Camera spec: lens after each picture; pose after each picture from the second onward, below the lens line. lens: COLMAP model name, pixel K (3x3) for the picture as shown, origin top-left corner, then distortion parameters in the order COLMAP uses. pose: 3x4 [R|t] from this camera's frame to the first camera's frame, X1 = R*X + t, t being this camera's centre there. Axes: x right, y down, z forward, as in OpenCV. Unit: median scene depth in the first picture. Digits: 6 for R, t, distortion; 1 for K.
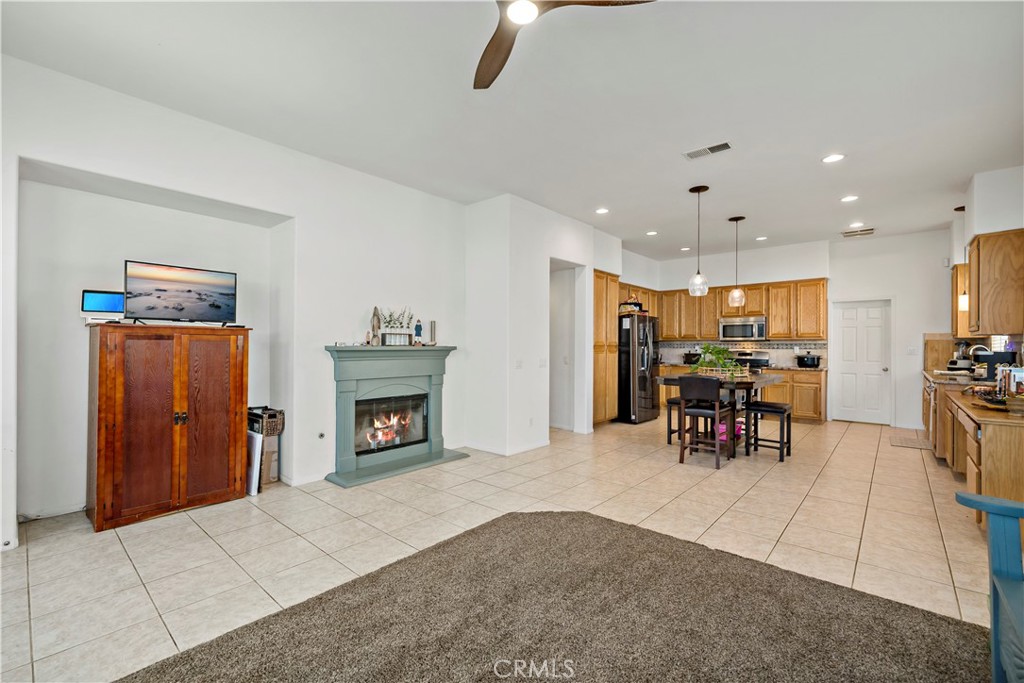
lens RADIAL K [[445.5, 0, 511.6], [0, 445.5, 344.0], [0, 0, 1]] dist [-0.001560, 0.000104]
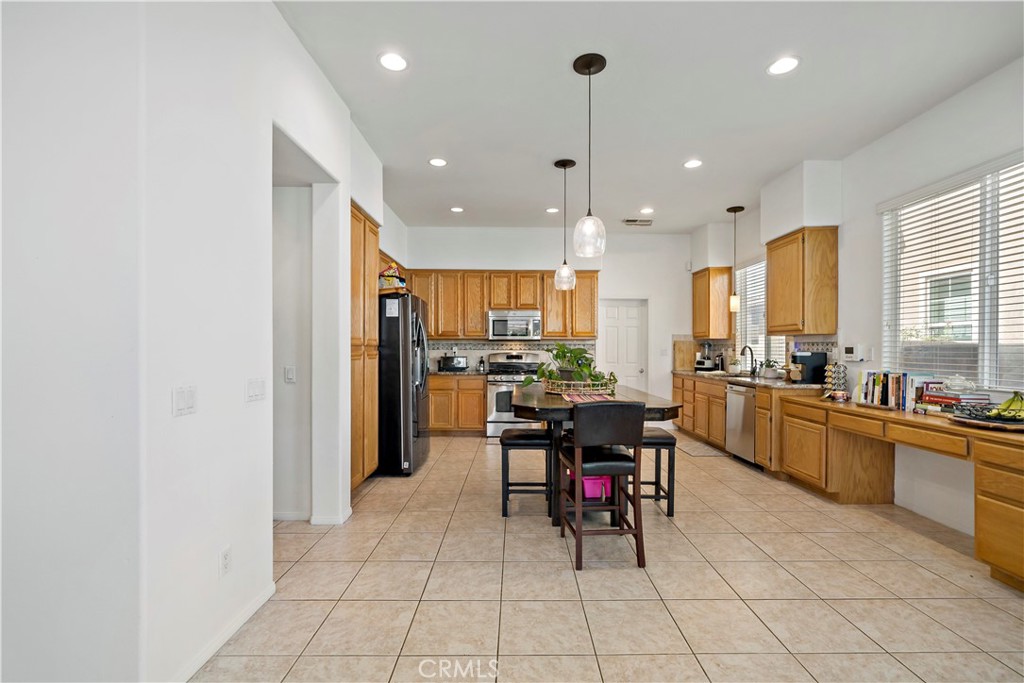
lens RADIAL K [[445.5, 0, 514.8], [0, 445.5, 350.5], [0, 0, 1]] dist [-0.001560, 0.000104]
pose [[0.746276, -0.004038, 0.665625, -0.015133], [-0.003219, 0.999948, 0.009676, 0.003877], [-0.665629, -0.009364, 0.746224, 0.454477]]
